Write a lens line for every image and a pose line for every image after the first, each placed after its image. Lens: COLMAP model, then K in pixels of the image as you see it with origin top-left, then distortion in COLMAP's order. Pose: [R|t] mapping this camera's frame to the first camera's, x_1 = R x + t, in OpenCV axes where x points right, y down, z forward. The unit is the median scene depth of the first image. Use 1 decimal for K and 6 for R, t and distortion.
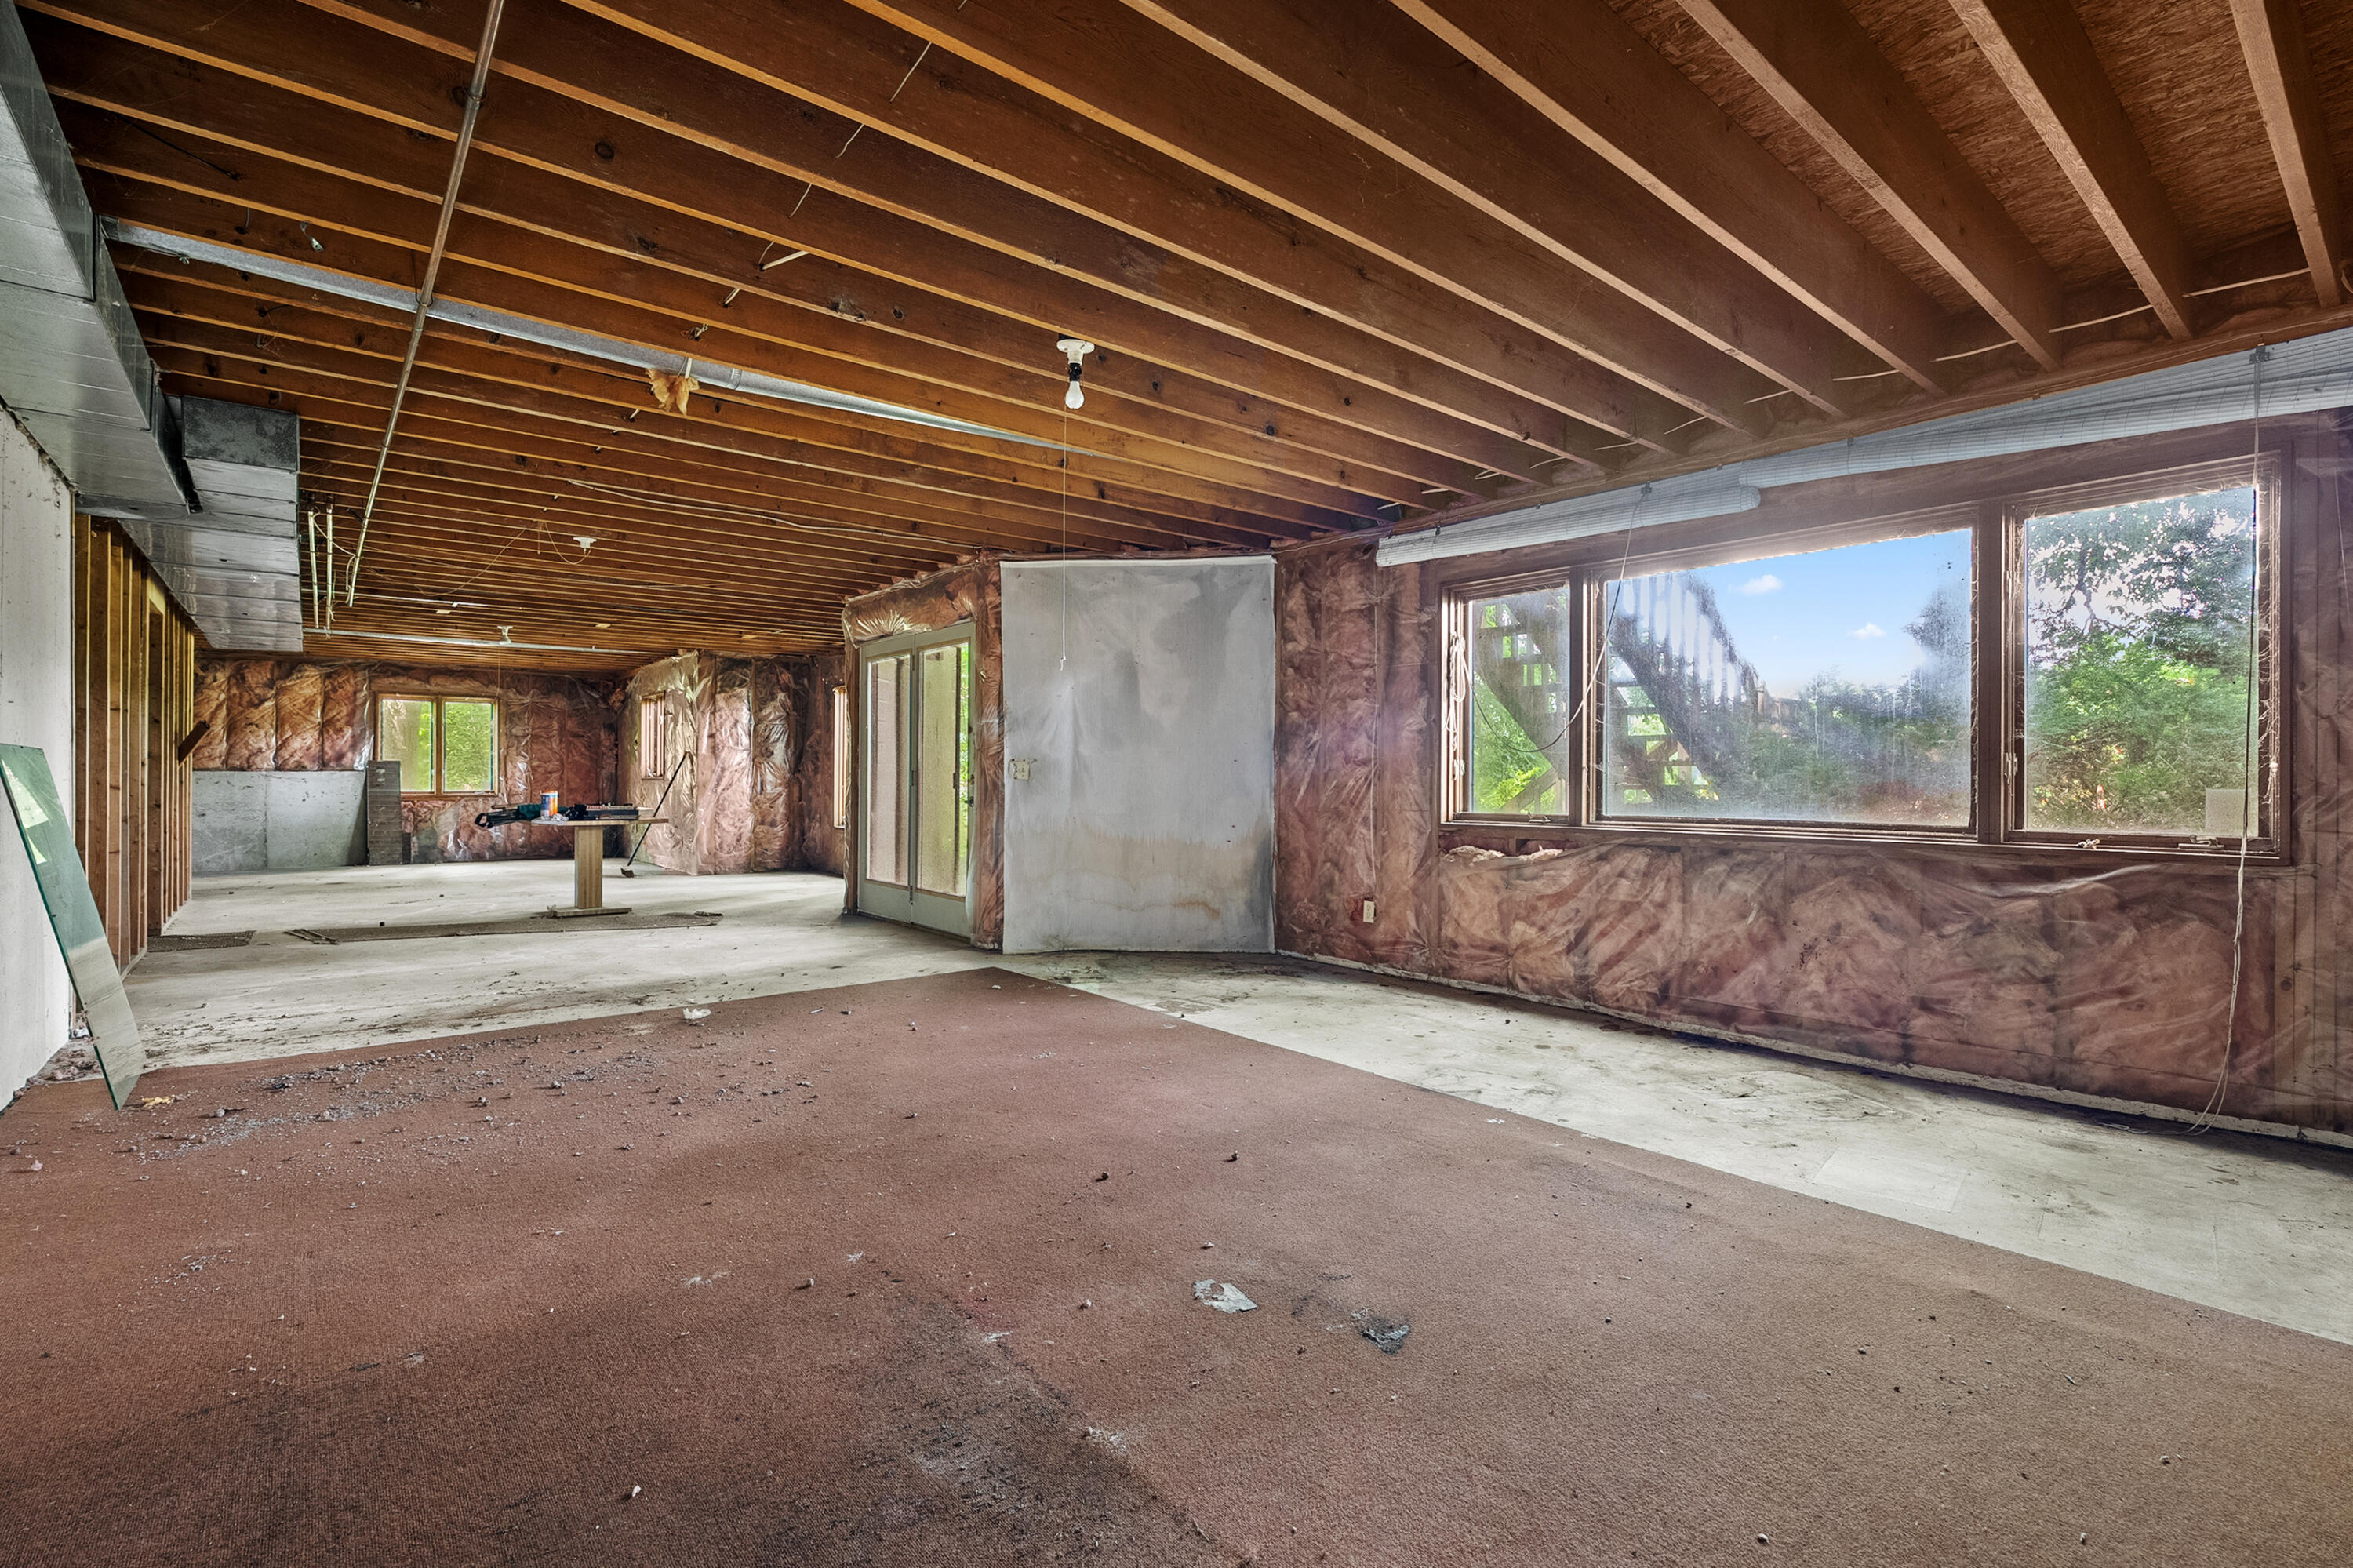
lens RADIAL K [[1058.5, 0, 1173.9], [0, 1058.5, 779.3], [0, 0, 1]] dist [-0.009582, 0.003121]
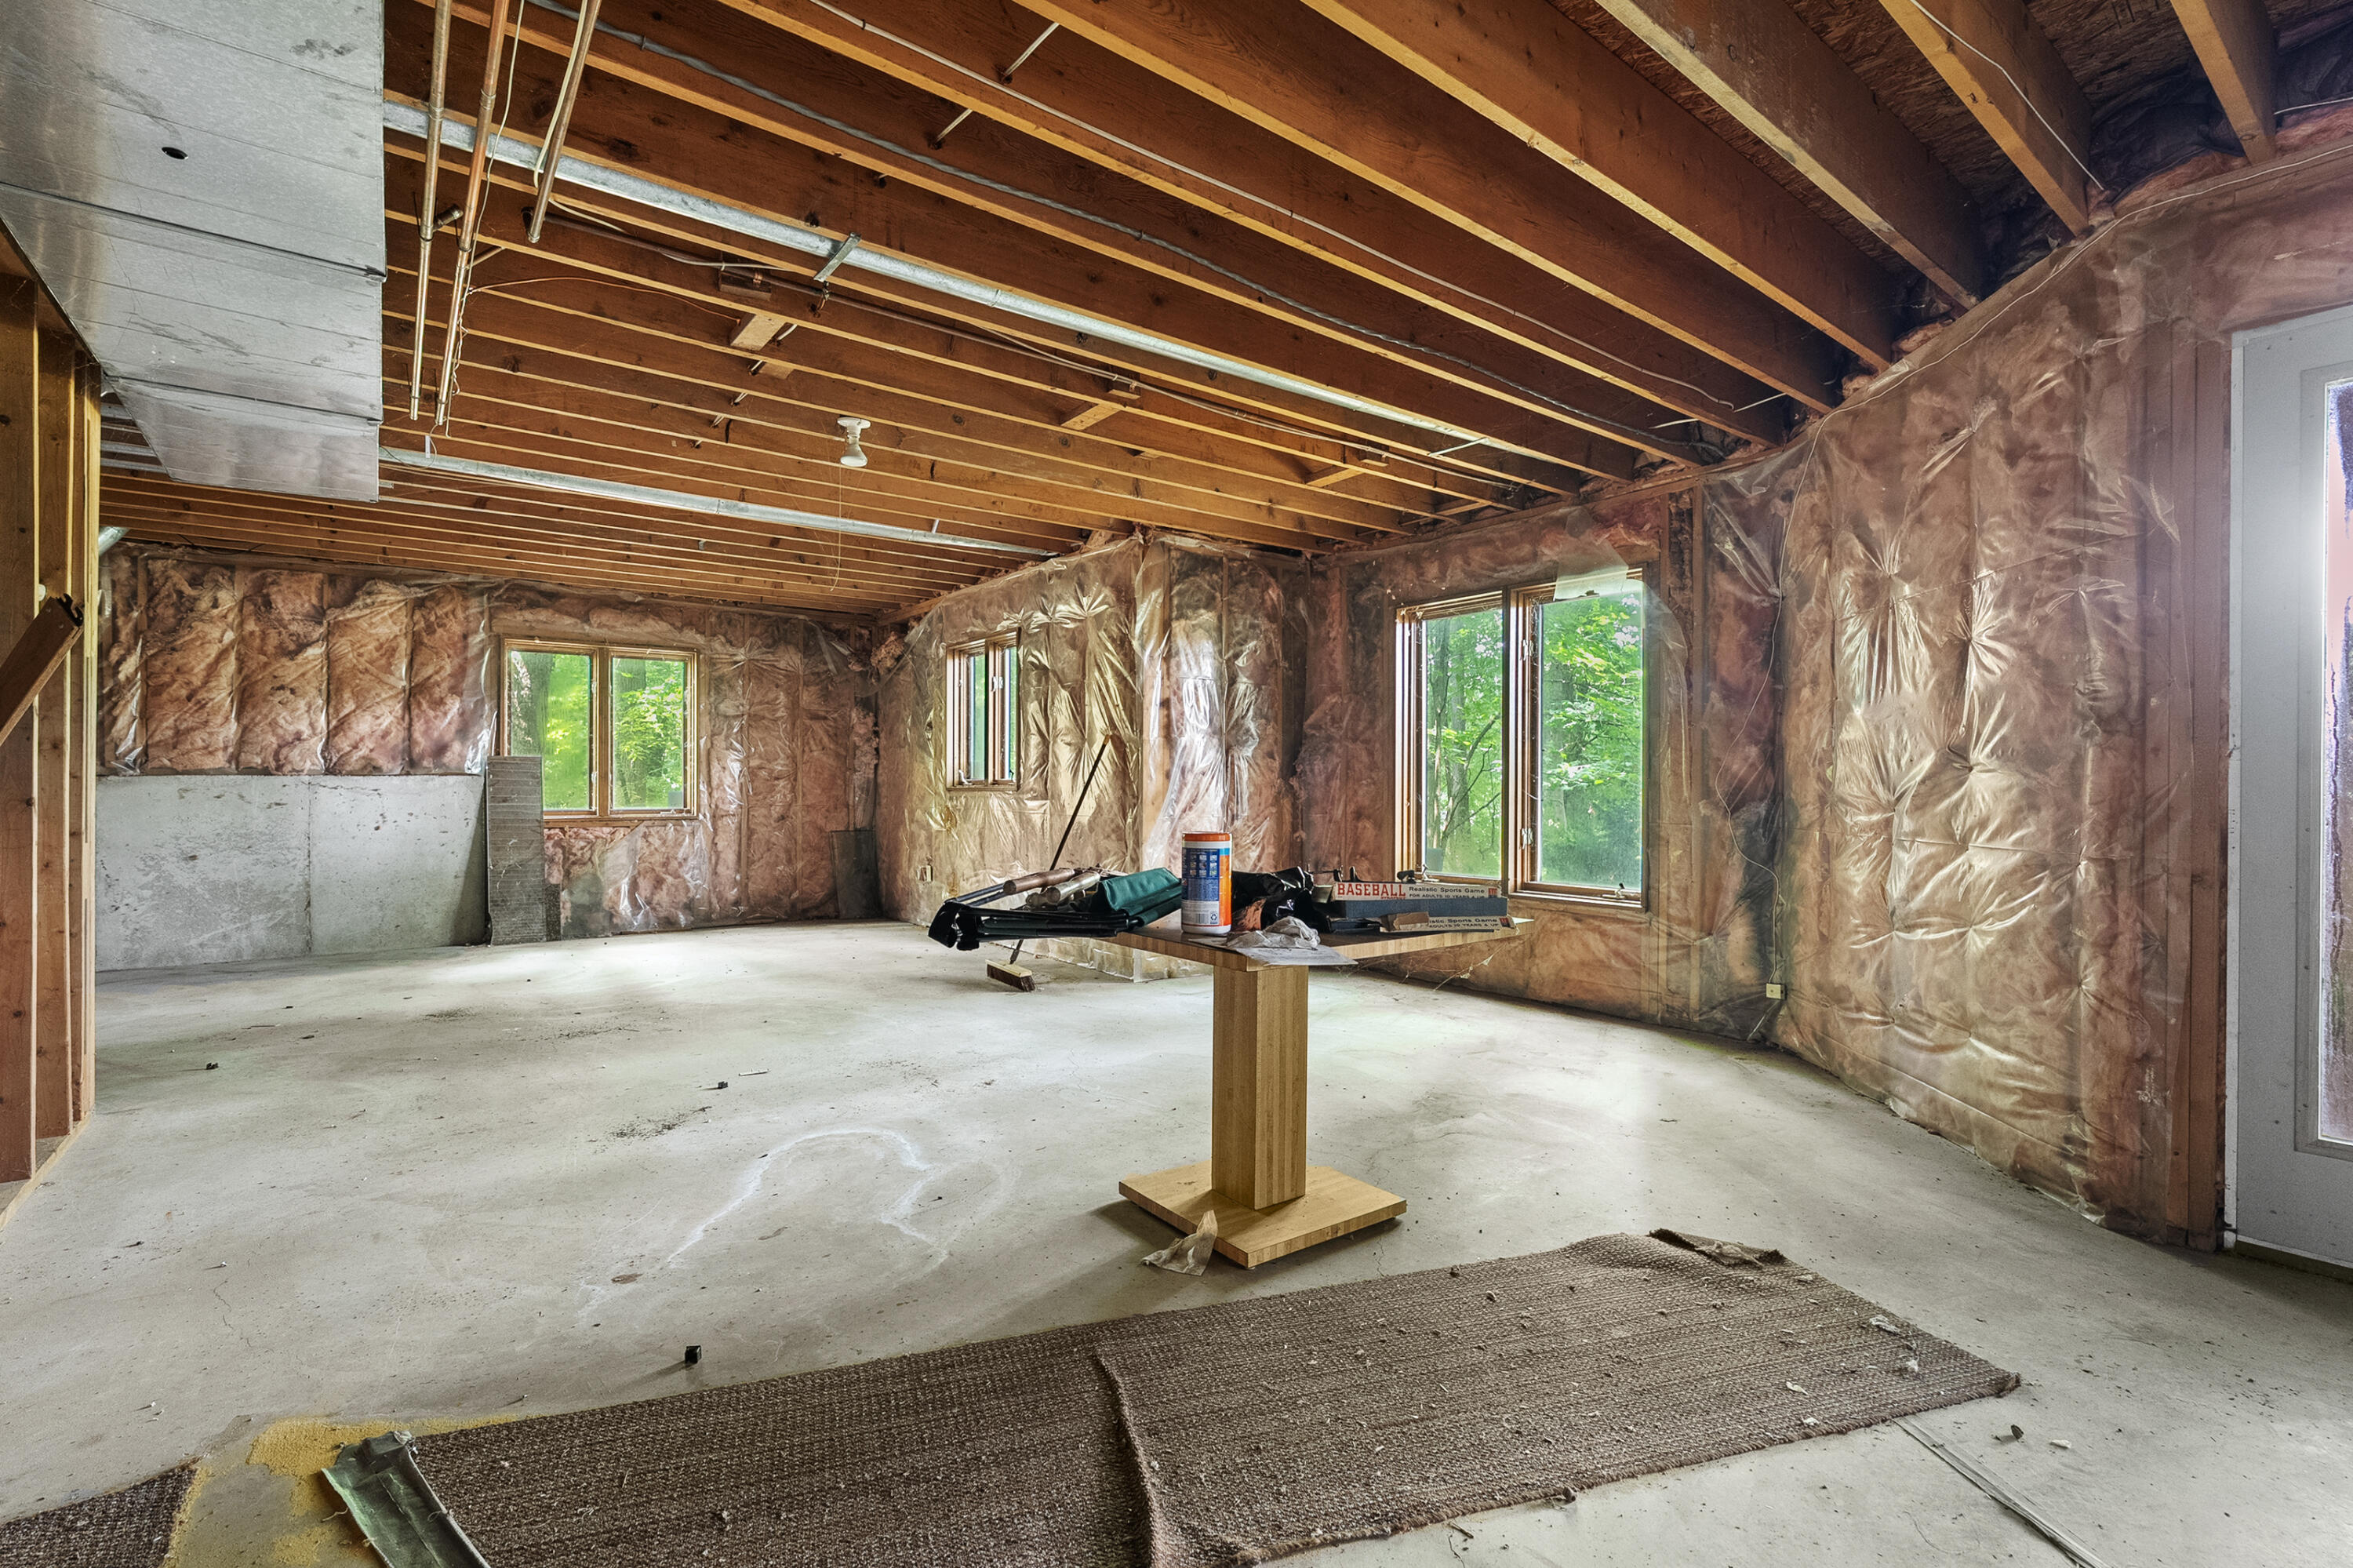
lens RADIAL K [[1058.5, 0, 1178.3], [0, 1058.5, 788.1], [0, 0, 1]] dist [-0.009582, 0.003121]
pose [[0.999516, -0.002401, -0.031012, -0.380663], [0.002377, 0.999997, -0.000795, 0.000222], [0.031014, 0.000720, 0.999519, 0.451008]]
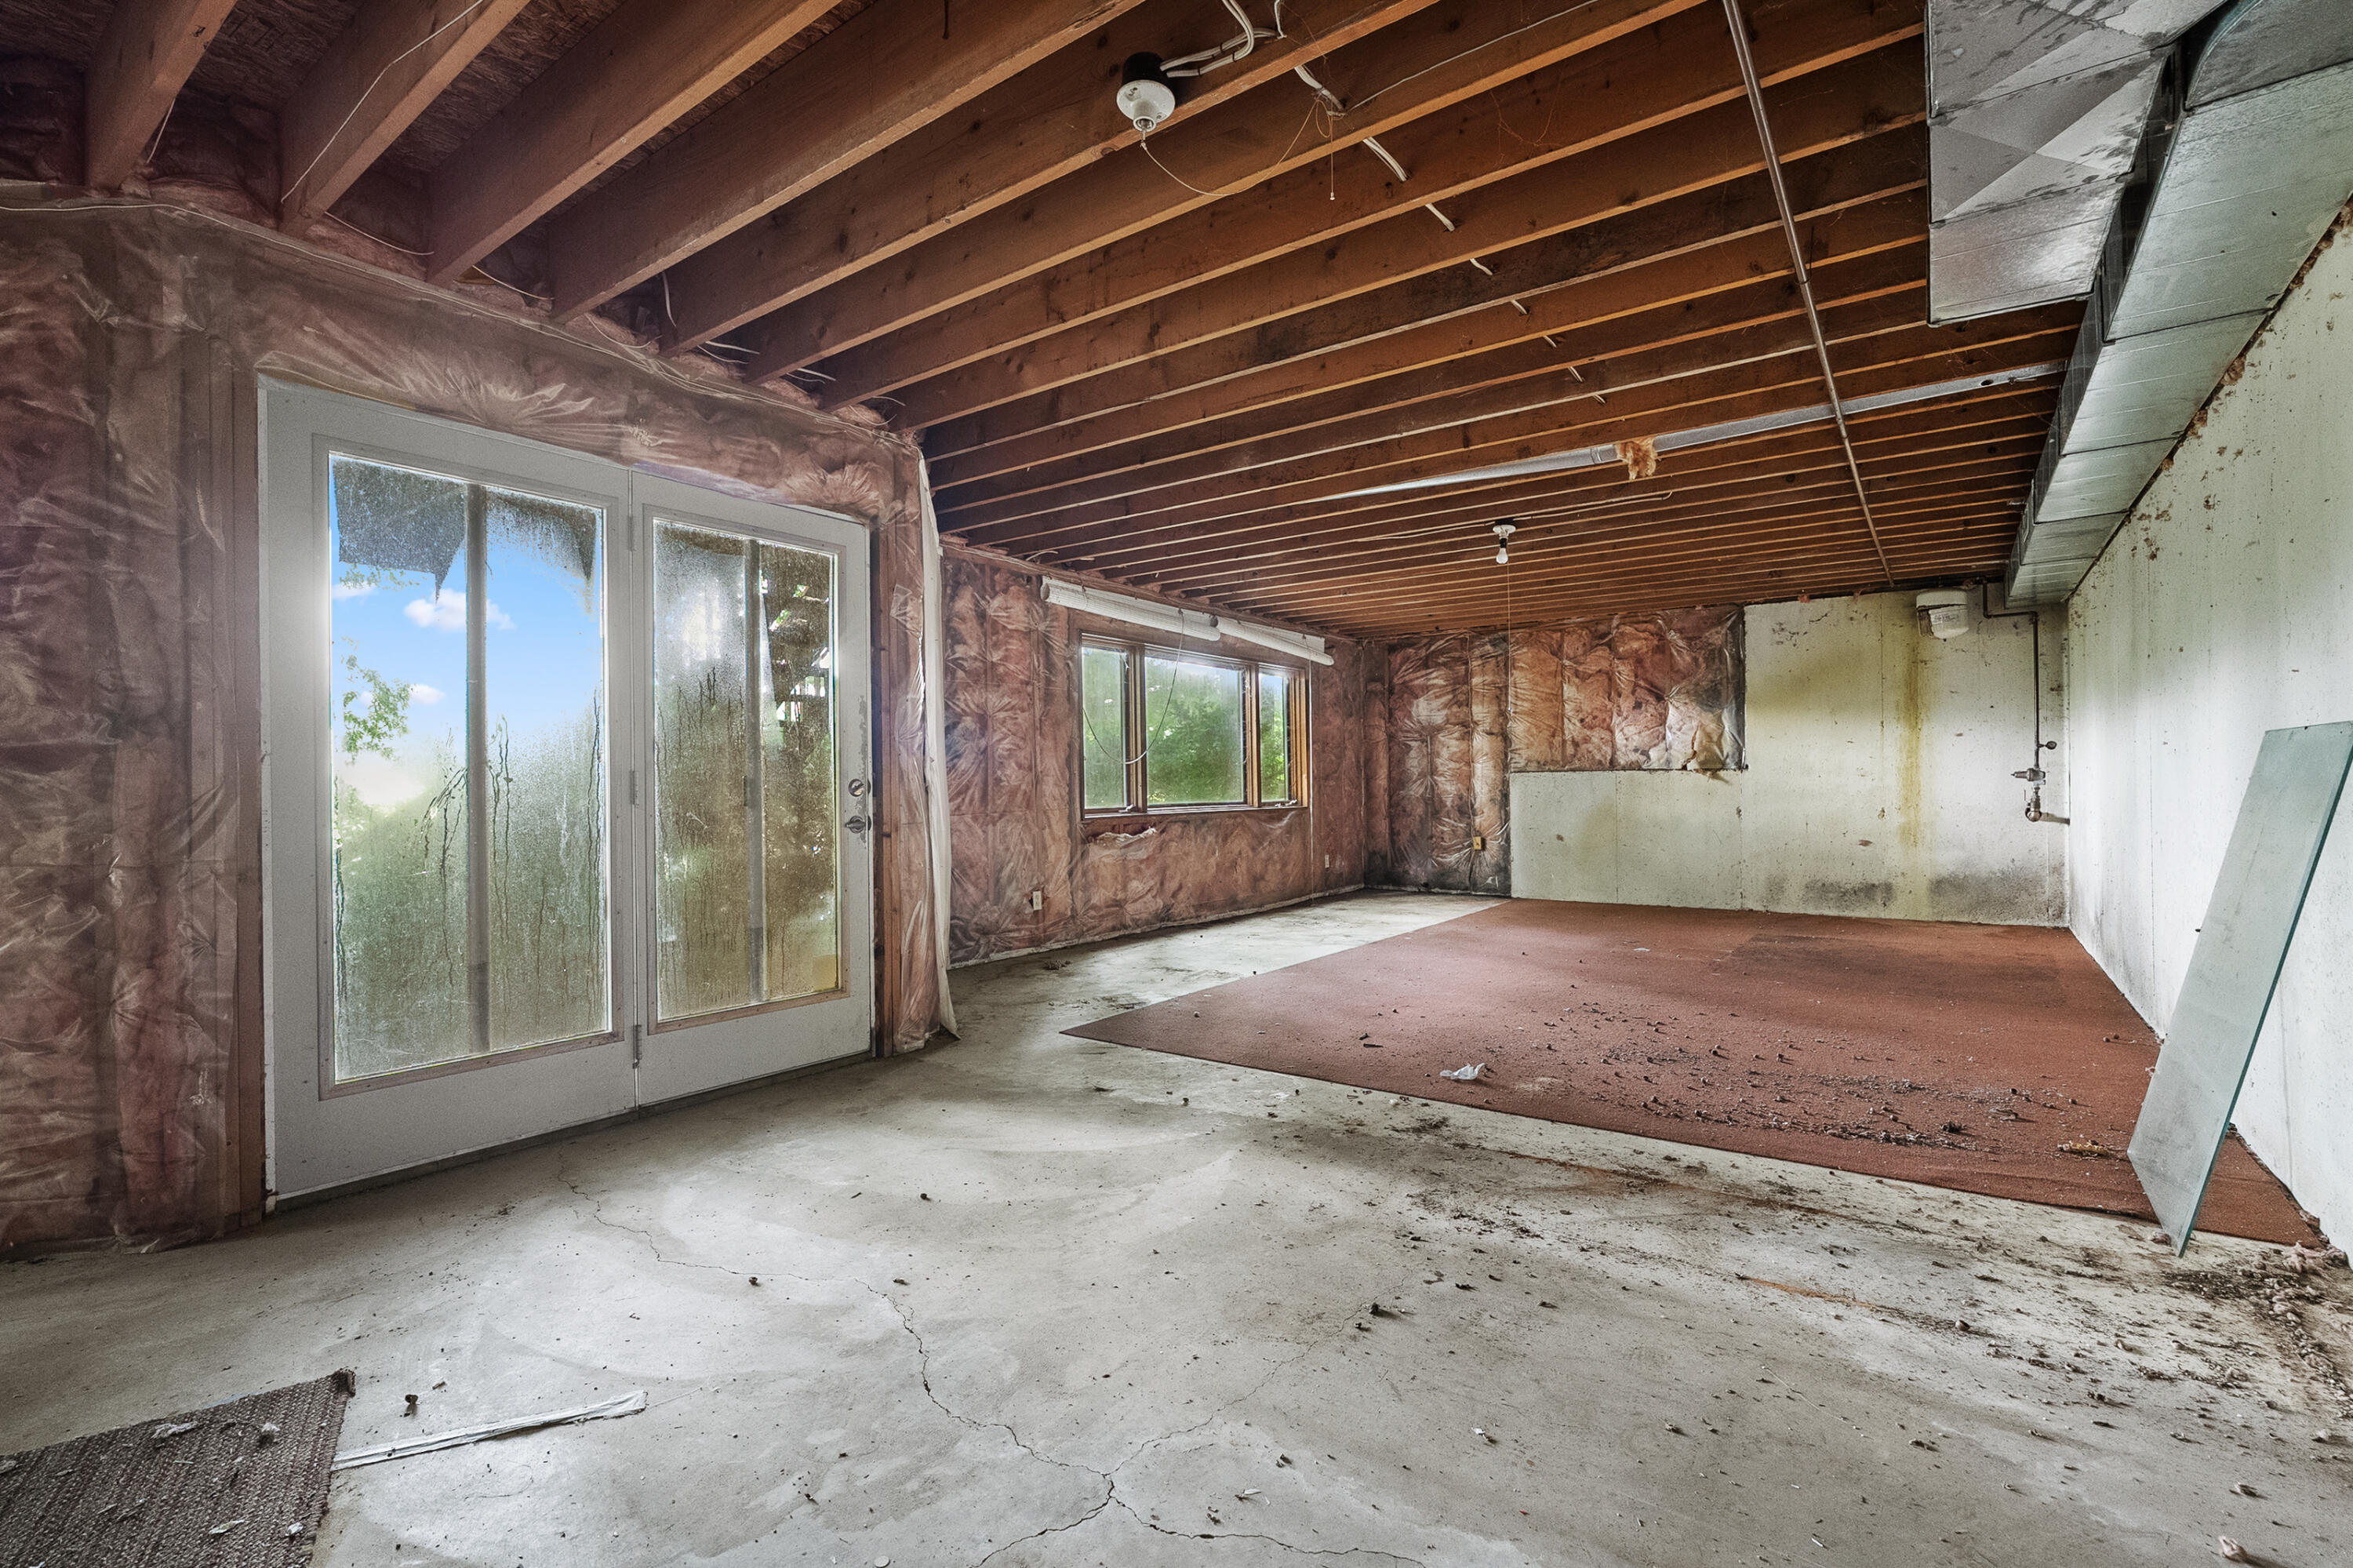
lens RADIAL K [[1058.5, 0, 1171.3], [0, 1058.5, 783.4], [0, 0, 1]] dist [-0.009582, 0.003121]
pose [[-0.259433, -0.002124, 0.965759, -1.604595], [0.009580, 0.999943, 0.004773, -0.007961], [-0.965714, 0.010490, -0.259398, 1.948181]]
